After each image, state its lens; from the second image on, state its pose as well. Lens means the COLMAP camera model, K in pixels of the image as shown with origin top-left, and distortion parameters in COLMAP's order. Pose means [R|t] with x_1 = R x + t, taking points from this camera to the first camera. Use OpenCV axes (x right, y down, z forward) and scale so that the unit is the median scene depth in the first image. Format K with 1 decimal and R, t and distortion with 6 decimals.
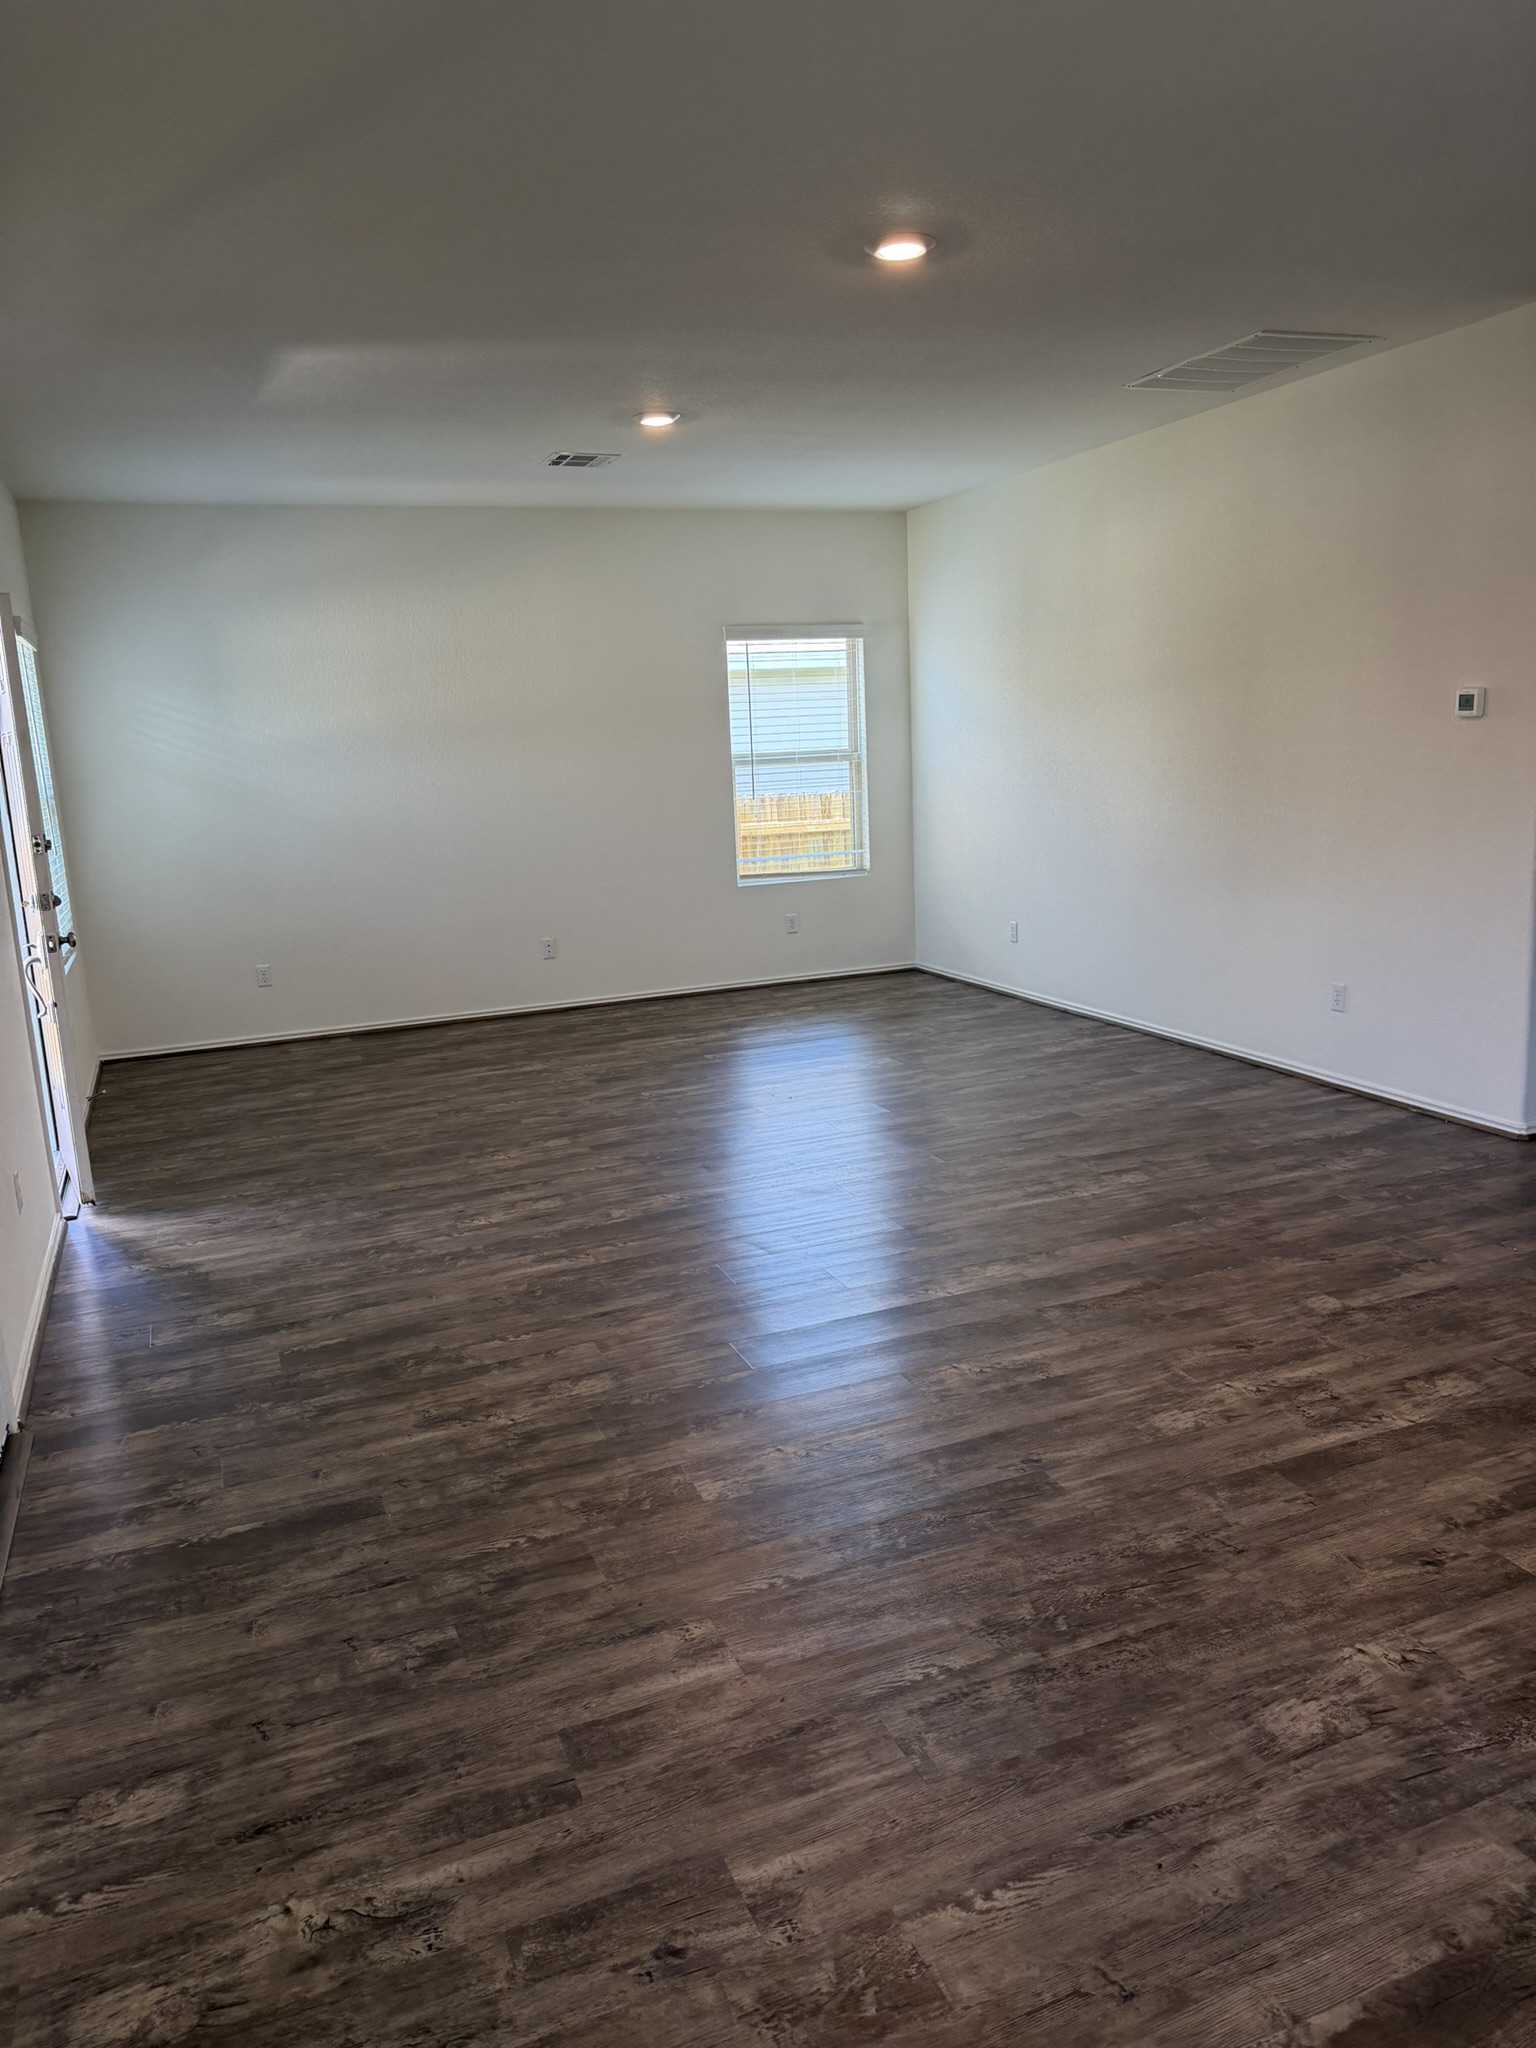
lens RADIAL K [[1433.3, 0, 766.9], [0, 1433.3, 1026.5], [0, 0, 1]] dist [-0.002433, -0.001684]
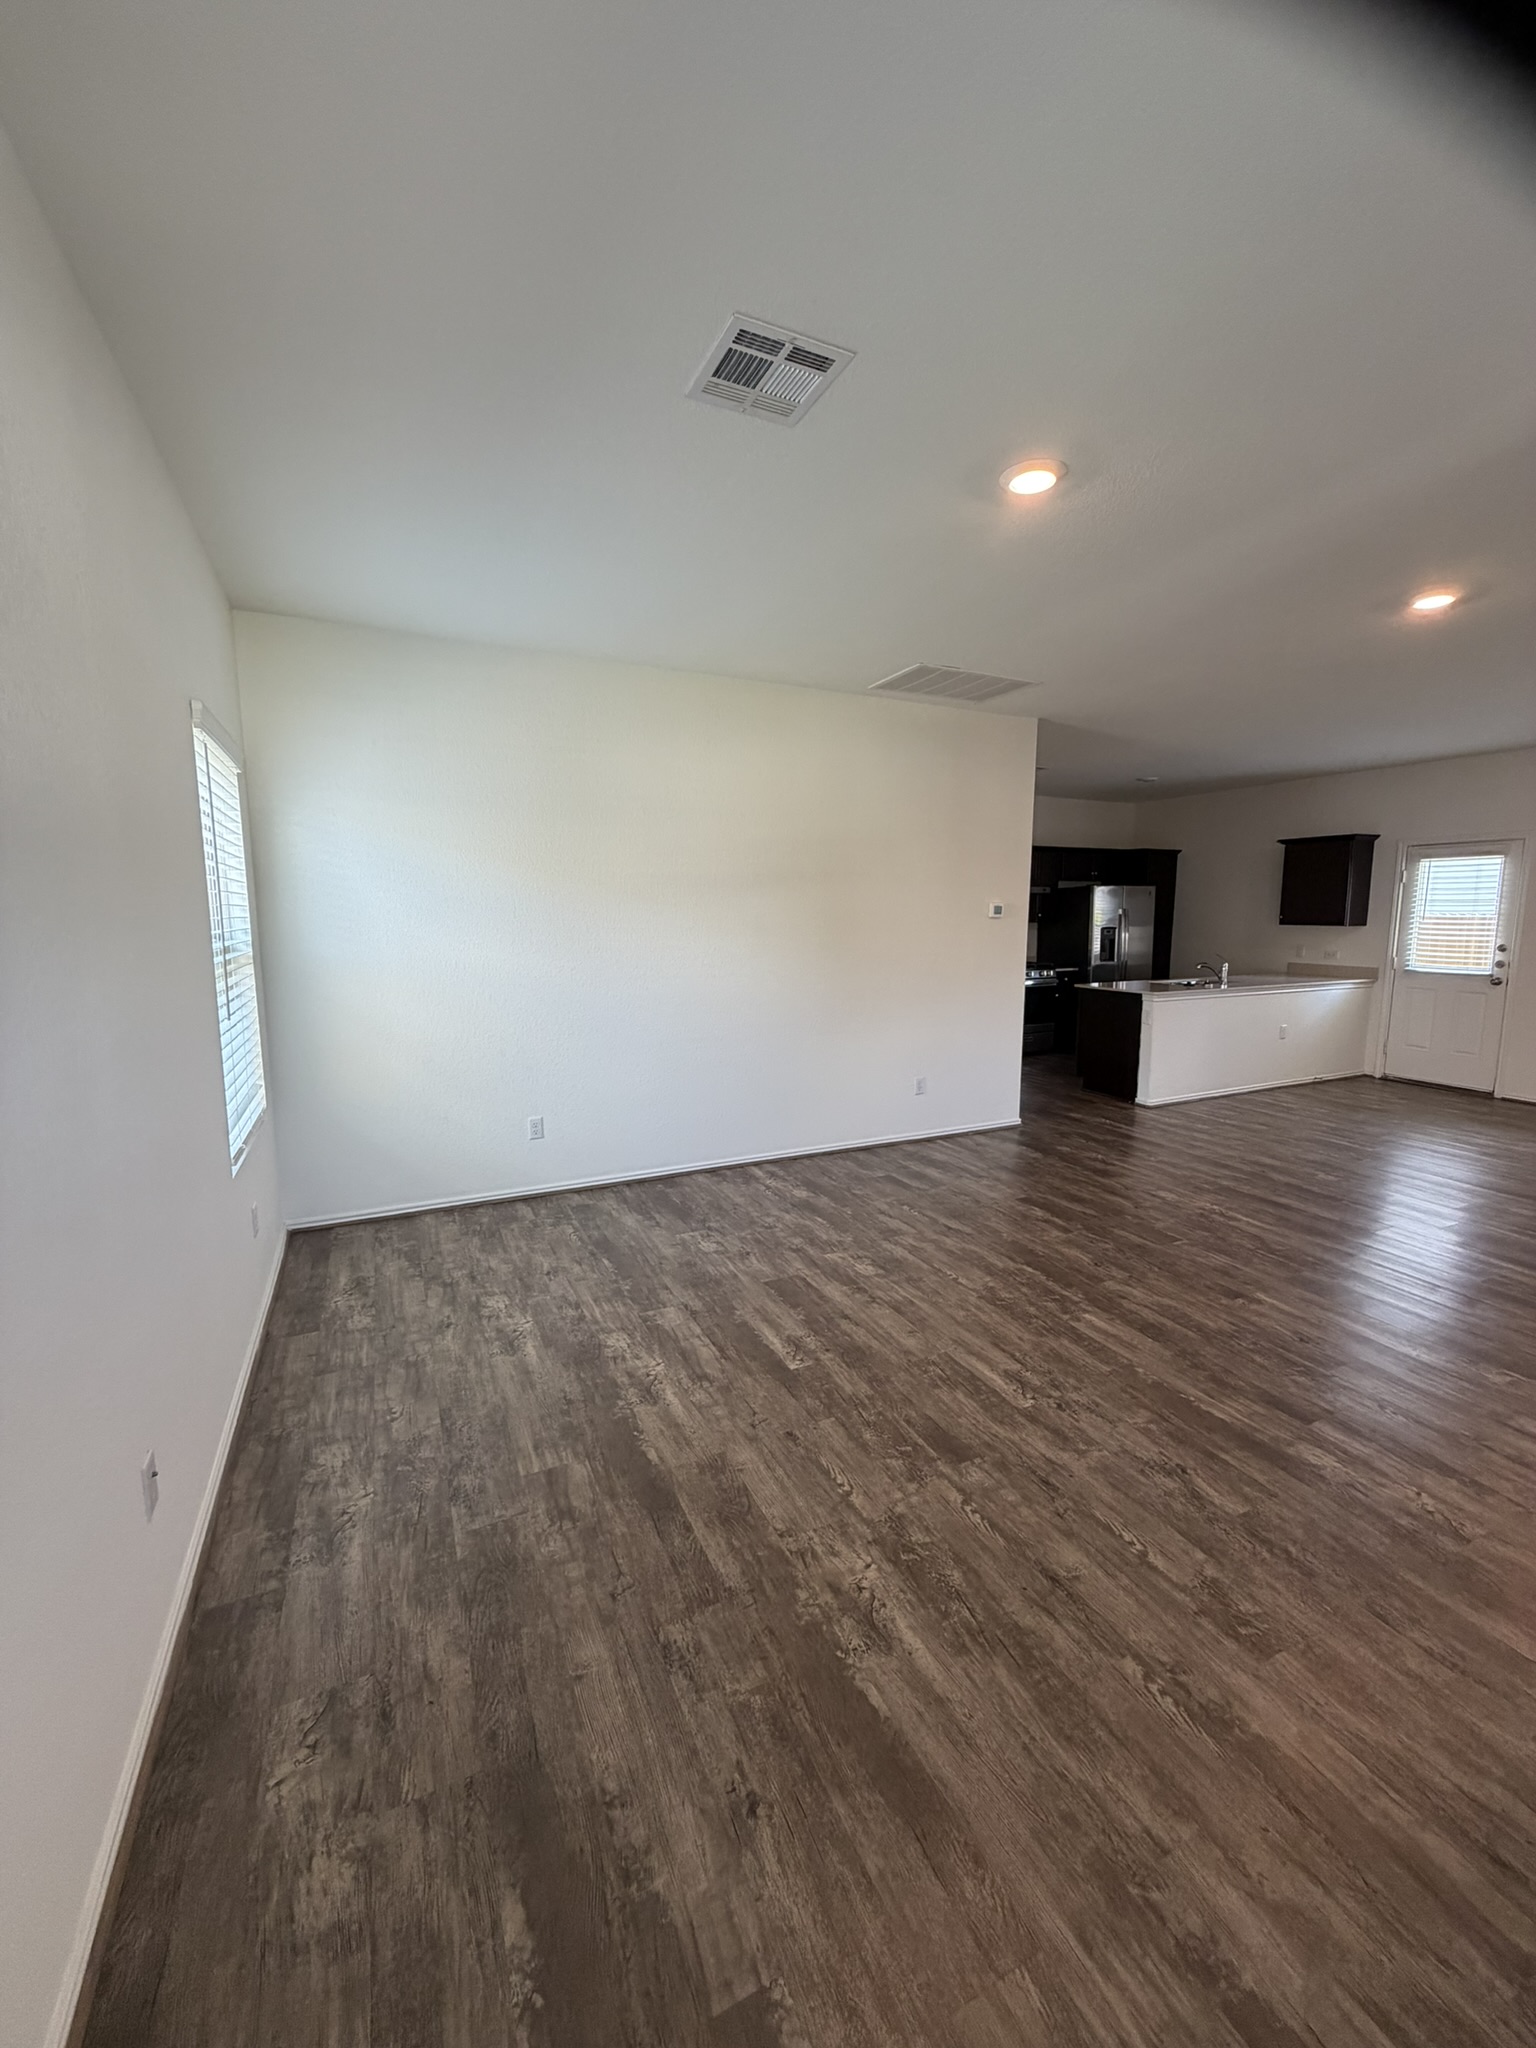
lens RADIAL K [[825.8, 0, 755.9], [0, 825.8, 889.2], [0, 0, 1]] dist [-0.003140, 0.000272]
pose [[-0.057905, 0.065762, 0.996154, -0.508388], [0.204885, 0.977371, -0.052612, -0.210777], [-0.977072, 0.201051, -0.070069, 1.127180]]
